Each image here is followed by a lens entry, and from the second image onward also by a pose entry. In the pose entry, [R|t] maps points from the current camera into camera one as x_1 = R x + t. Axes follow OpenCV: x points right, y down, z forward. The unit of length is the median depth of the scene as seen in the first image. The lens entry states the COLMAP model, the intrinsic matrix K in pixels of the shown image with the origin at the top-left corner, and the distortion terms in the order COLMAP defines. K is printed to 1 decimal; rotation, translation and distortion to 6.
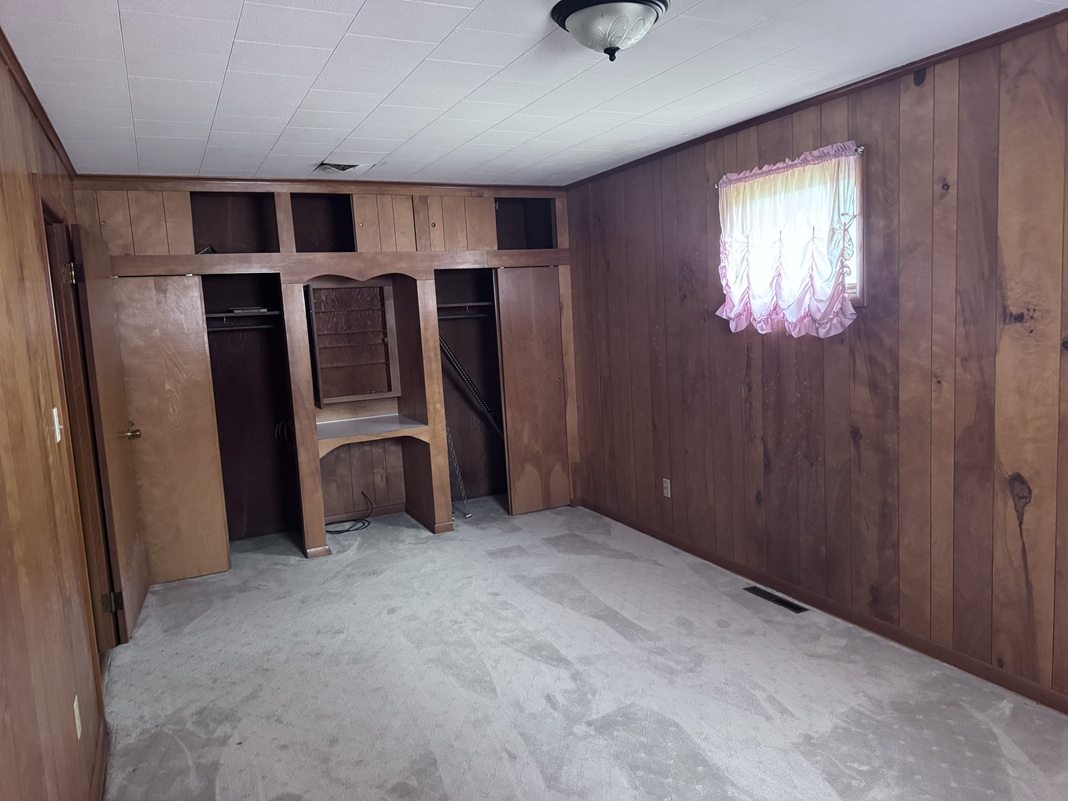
lens RADIAL K [[738.3, 0, 533.5], [0, 738.3, 400.3], [0, 0, 1]] dist [-0.004561, -0.005818]
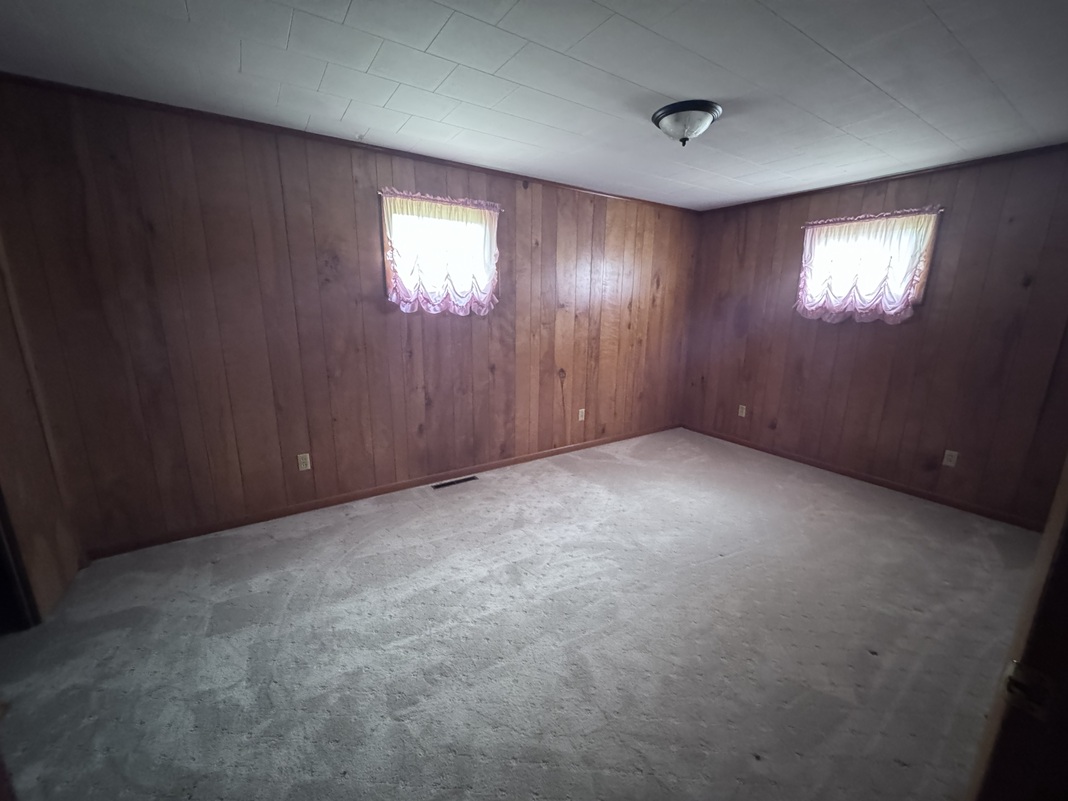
lens RADIAL K [[430.5, 0, 533.4], [0, 430.5, 398.2], [0, 0, 1]] dist [0.000719, -0.000023]
pose [[-0.121567, -0.167987, 0.978265, -0.647723], [0.115166, 0.976531, 0.182001, -0.066285], [-0.985879, 0.134788, -0.099368, 1.023191]]
